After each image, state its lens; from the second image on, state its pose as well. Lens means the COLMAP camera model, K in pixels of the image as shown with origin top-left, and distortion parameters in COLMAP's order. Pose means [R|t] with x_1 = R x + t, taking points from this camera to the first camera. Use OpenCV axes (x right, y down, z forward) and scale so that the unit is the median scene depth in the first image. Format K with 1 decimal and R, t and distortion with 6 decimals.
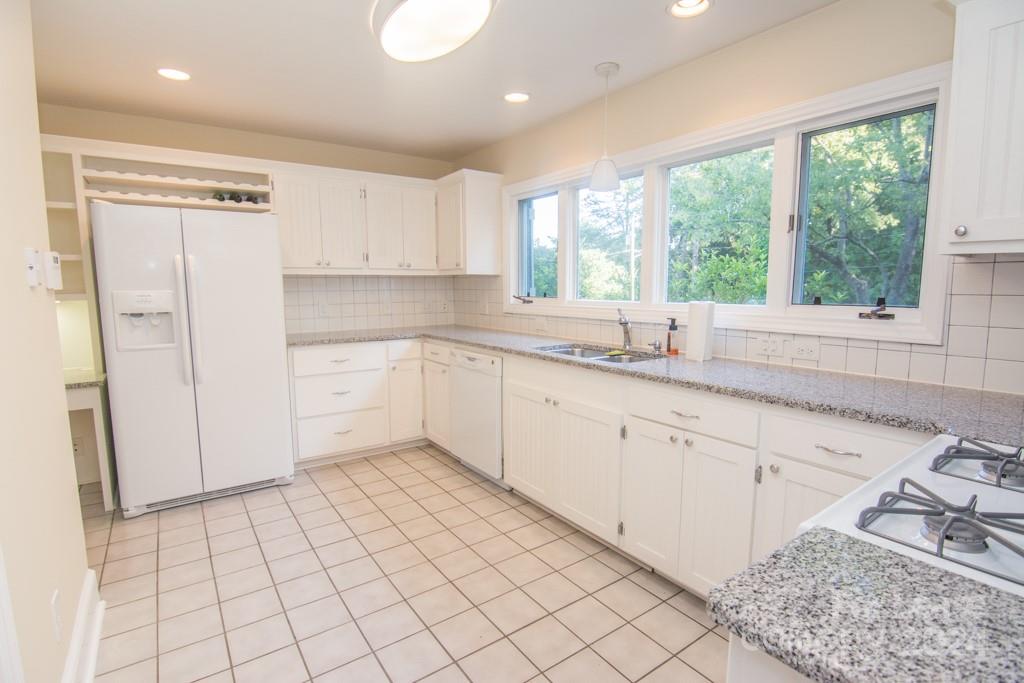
lens RADIAL K [[503.4, 0, 518.7], [0, 503.4, 347.5], [0, 0, 1]] dist [-0.004519, -0.008588]
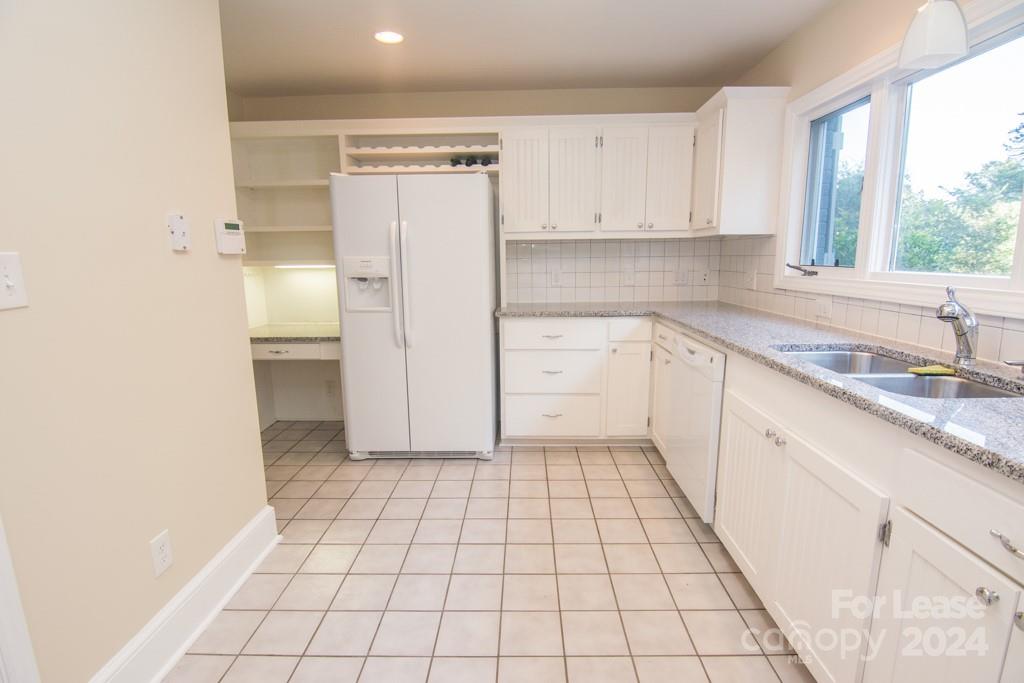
lens RADIAL K [[503.4, 0, 514.2], [0, 503.4, 348.3], [0, 0, 1]] dist [-0.004519, -0.008588]
pose [[0.799090, 0.103387, -0.592255, 0.132840], [-0.067657, 0.994309, 0.082287, -0.023709], [0.597393, -0.025685, 0.801538, 0.267311]]
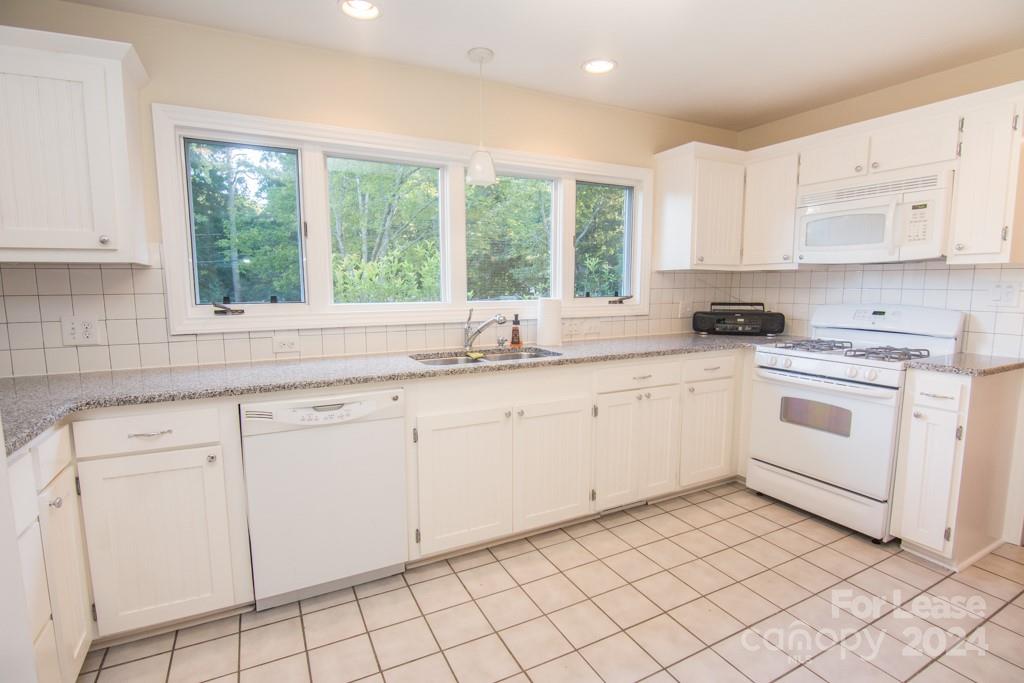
lens RADIAL K [[503.4, 0, 513.3], [0, 503.4, 340.0], [0, 0, 1]] dist [-0.004519, -0.008588]
pose [[0.130611, -0.111409, 0.985154, -0.658322], [0.121616, 0.987962, 0.095602, -0.089098], [-0.983946, 0.107324, 0.142588, 0.700576]]
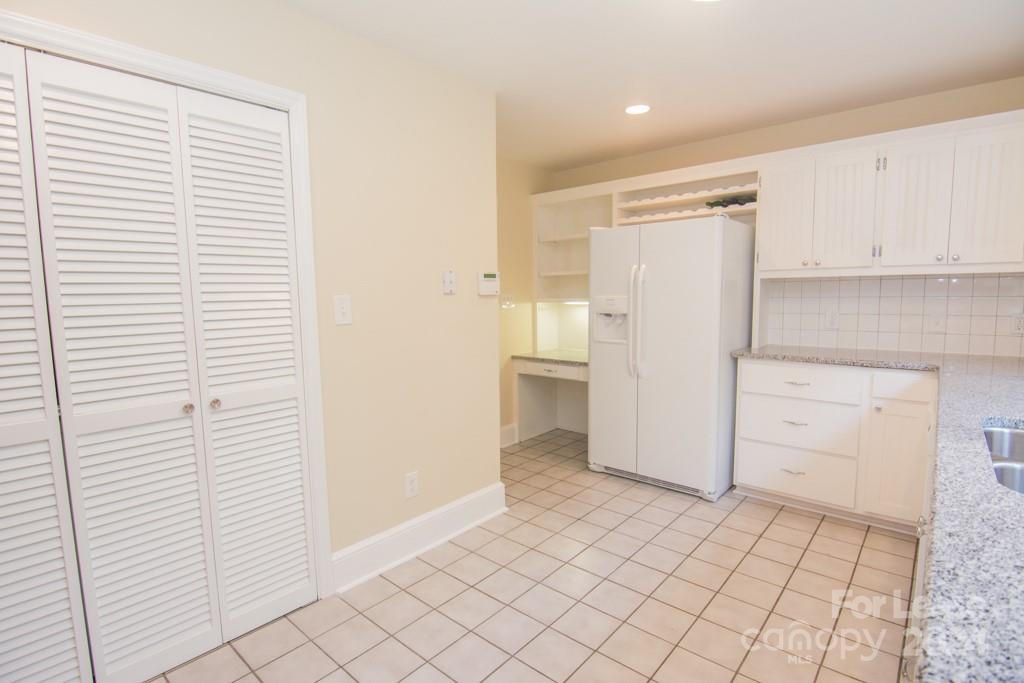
lens RADIAL K [[503.4, 0, 512.0], [0, 503.4, 347.1], [0, 0, 1]] dist [-0.004519, -0.008588]
pose [[0.222297, 0.101711, -0.969659, 0.349692], [-0.112801, 0.990548, 0.078043, -0.046929], [0.968432, 0.092030, 0.231669, 0.400513]]
